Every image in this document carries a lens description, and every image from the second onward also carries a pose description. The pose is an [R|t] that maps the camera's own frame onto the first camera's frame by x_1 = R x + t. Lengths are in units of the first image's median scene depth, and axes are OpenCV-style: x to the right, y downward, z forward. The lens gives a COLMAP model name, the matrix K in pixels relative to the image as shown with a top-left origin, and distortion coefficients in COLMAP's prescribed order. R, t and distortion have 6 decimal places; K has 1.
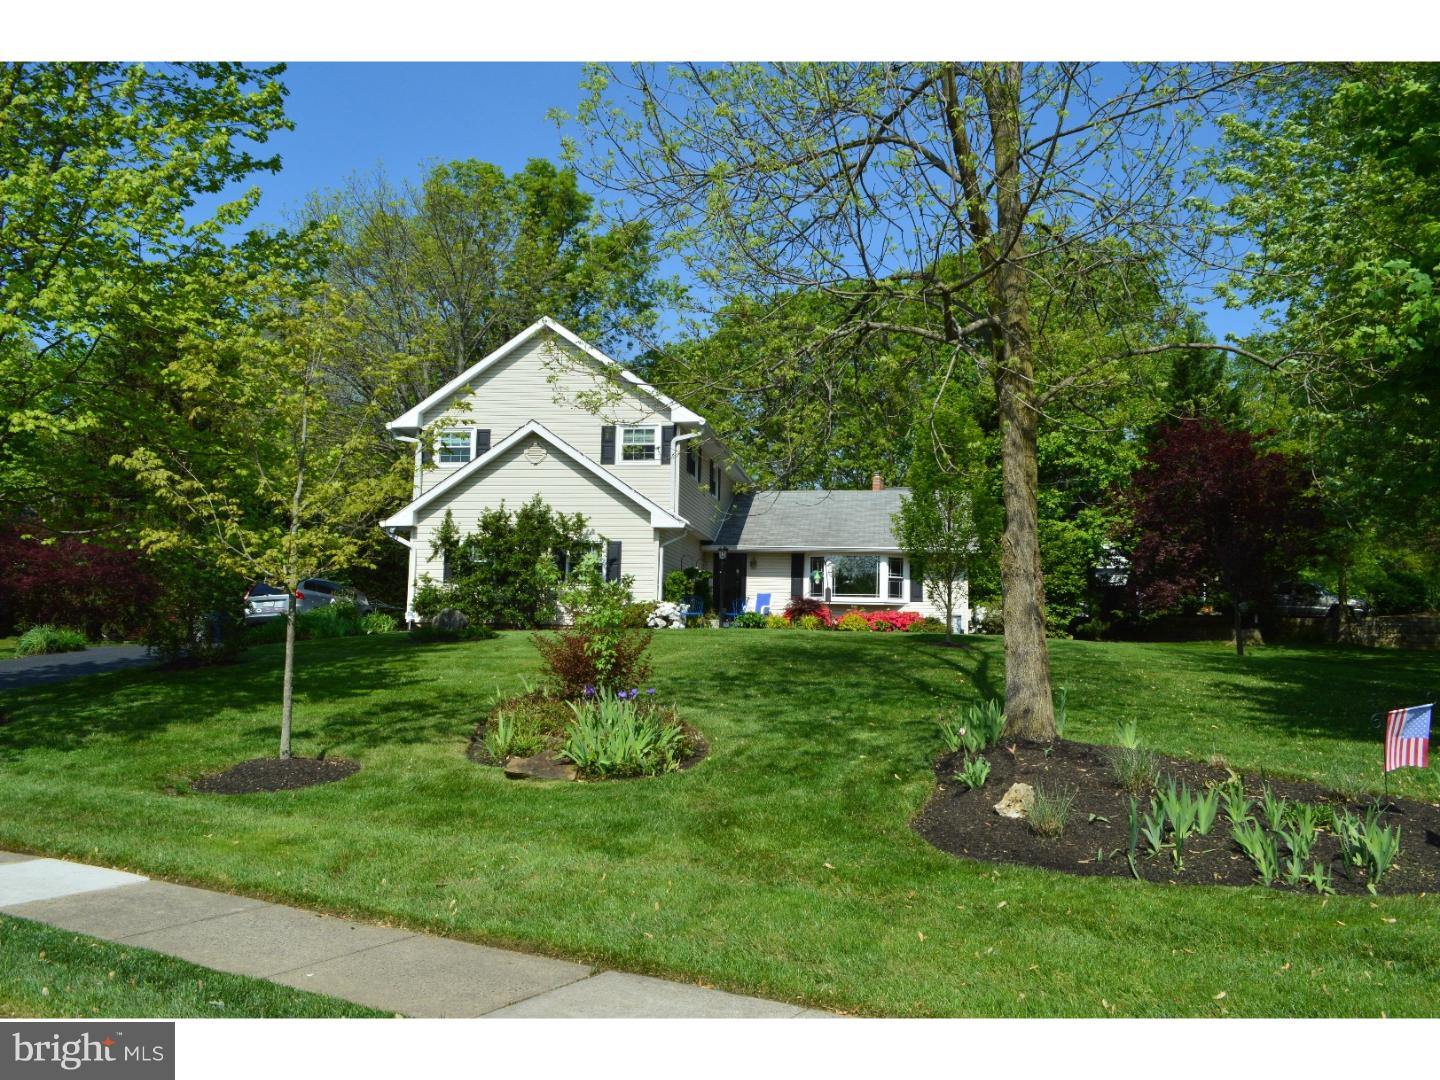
lens RADIAL K [[1135.8, 0, 720.0], [0, 1135.8, 540.0], [0, 0, 1]] dist [0.000562, 0.000209]
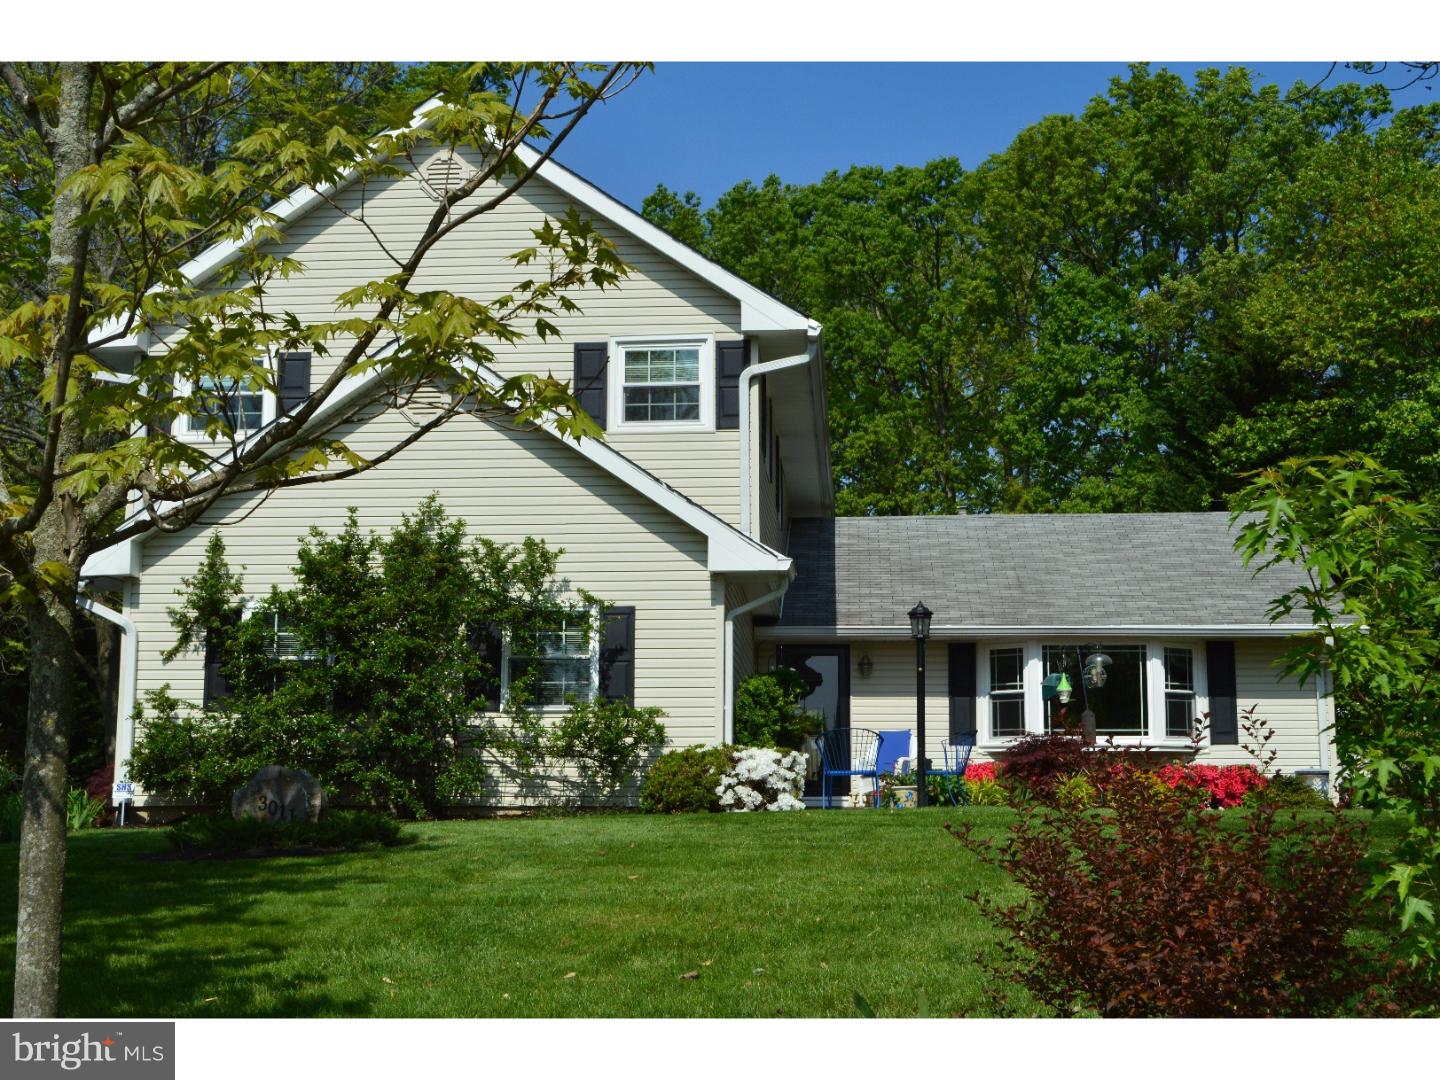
lens RADIAL K [[1942.3, 0, 720.0], [0, 1942.3, 540.0], [0, 0, 1]] dist [-0.037264, -0.030932]
pose [[0.996501, -0.006256, 0.083348, -0.113020], [0.011446, 0.998014, -0.061937, 0.021303], [-0.082795, 0.062674, 0.994594, 0.270108]]
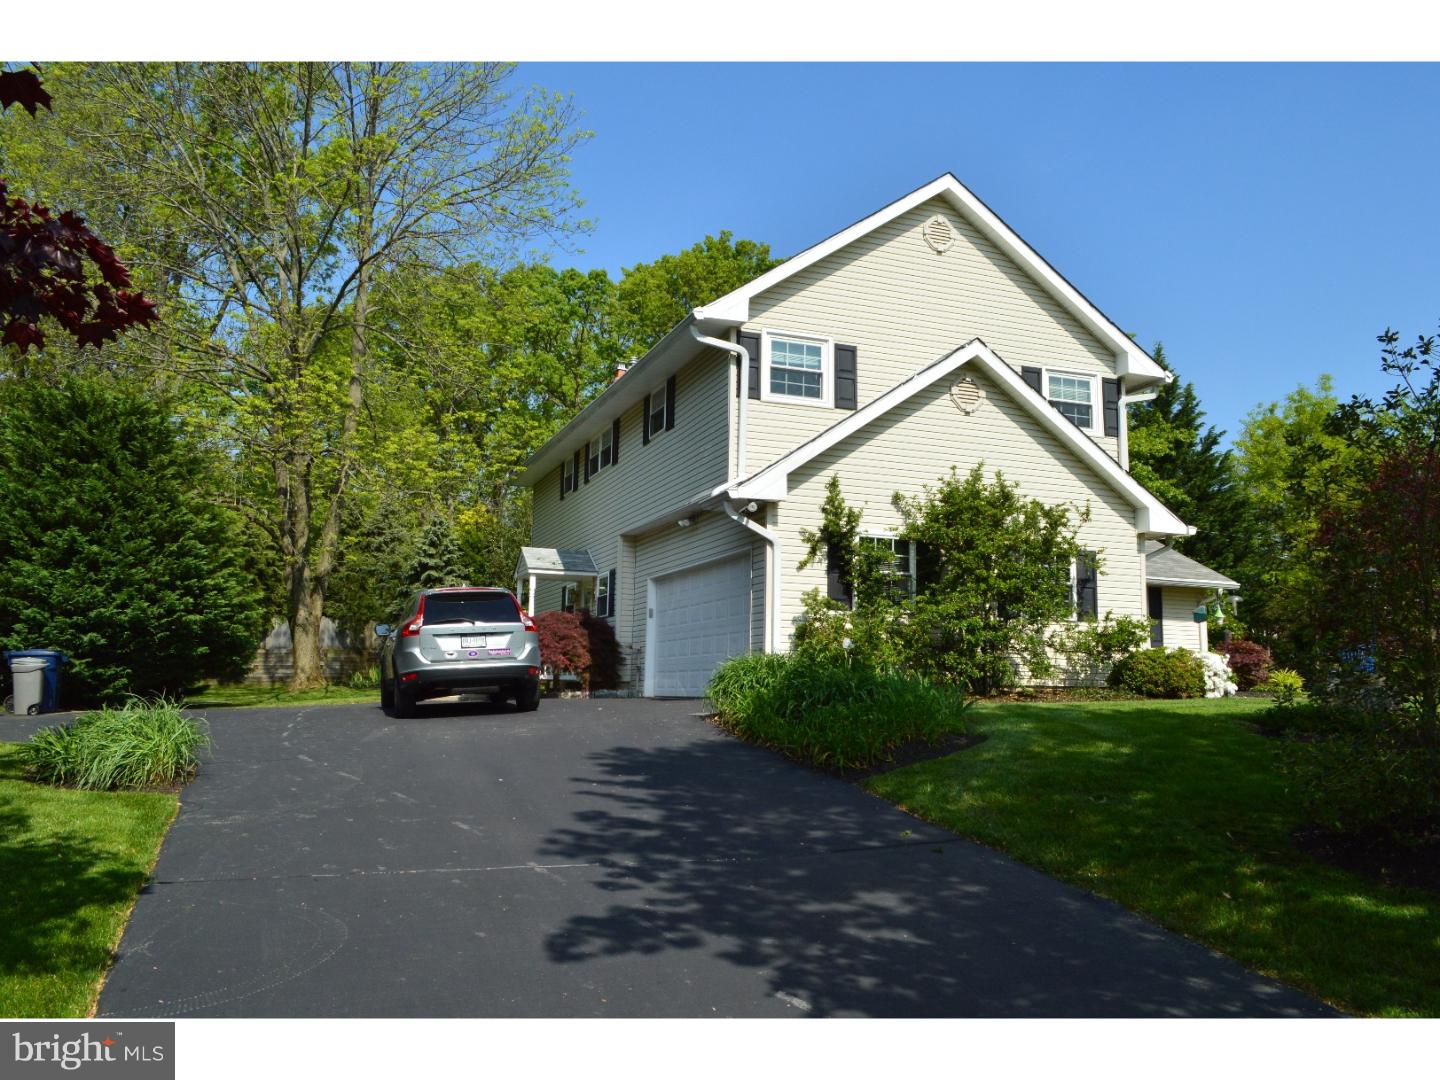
lens RADIAL K [[1135.8, 0, 720.0], [0, 1135.8, 540.0], [0, 0, 1]] dist [0.000562, 0.000209]
pose [[0.869317, 0.059904, 0.490612, -0.562424], [-0.045275, 0.998106, -0.041646, 0.029969], [-0.492178, 0.013991, 0.870382, 0.547924]]
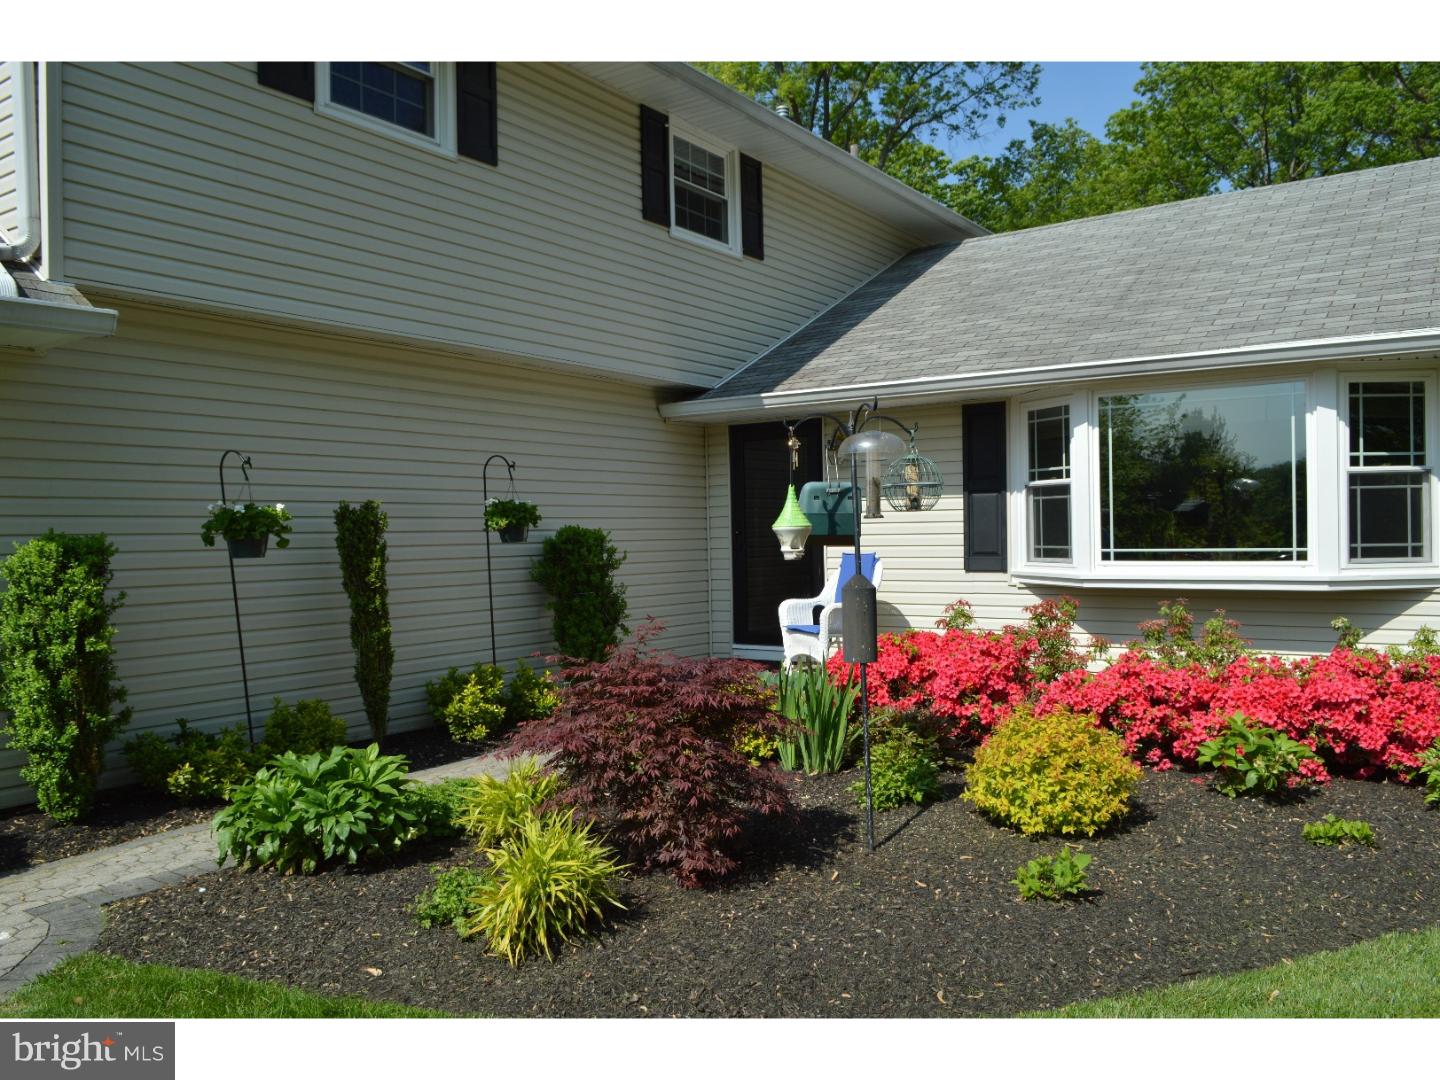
lens RADIAL K [[1135.8, 0, 720.0], [0, 1135.8, 540.0], [0, 0, 1]] dist [0.000562, 0.000209]
pose [[0.900537, -0.037922, -0.433123, 0.155421], [0.081597, 0.993229, 0.082693, 0.020122], [0.427054, -0.109810, 0.897533, 0.863647]]
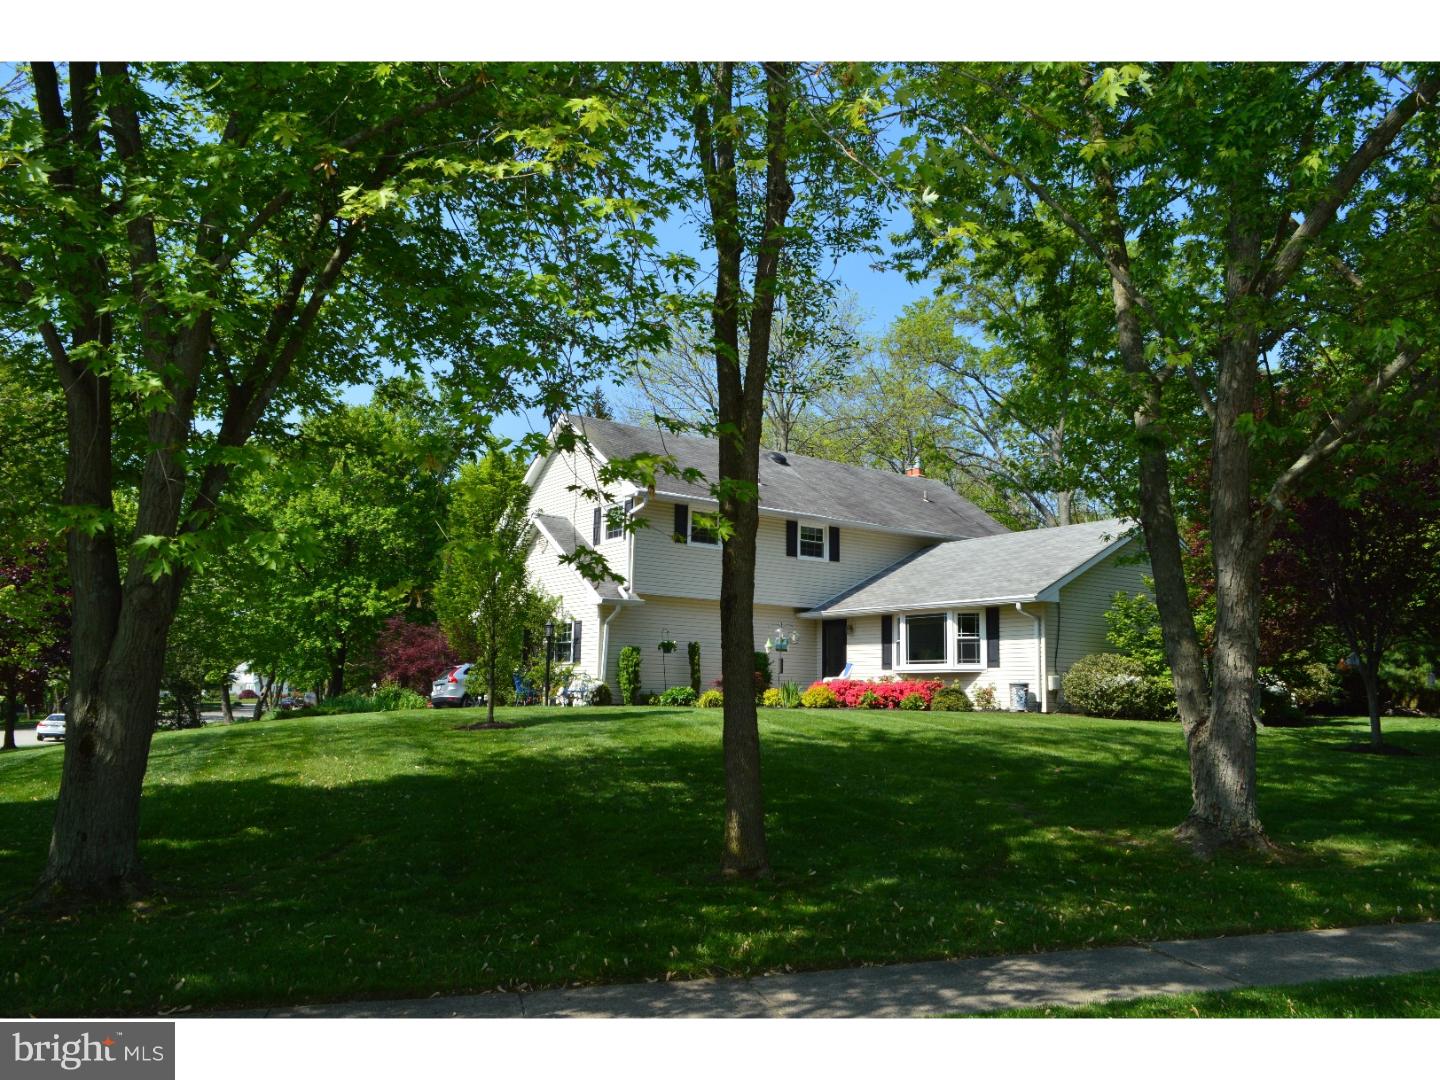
lens RADIAL K [[1135.8, 0, 720.0], [0, 1135.8, 540.0], [0, 0, 1]] dist [0.000562, 0.000209]
pose [[0.707551, -0.113433, -0.697499, 0.706464], [0.066602, 0.993343, -0.093984, 0.033005], [0.703517, 0.020043, 0.710396, 0.353458]]
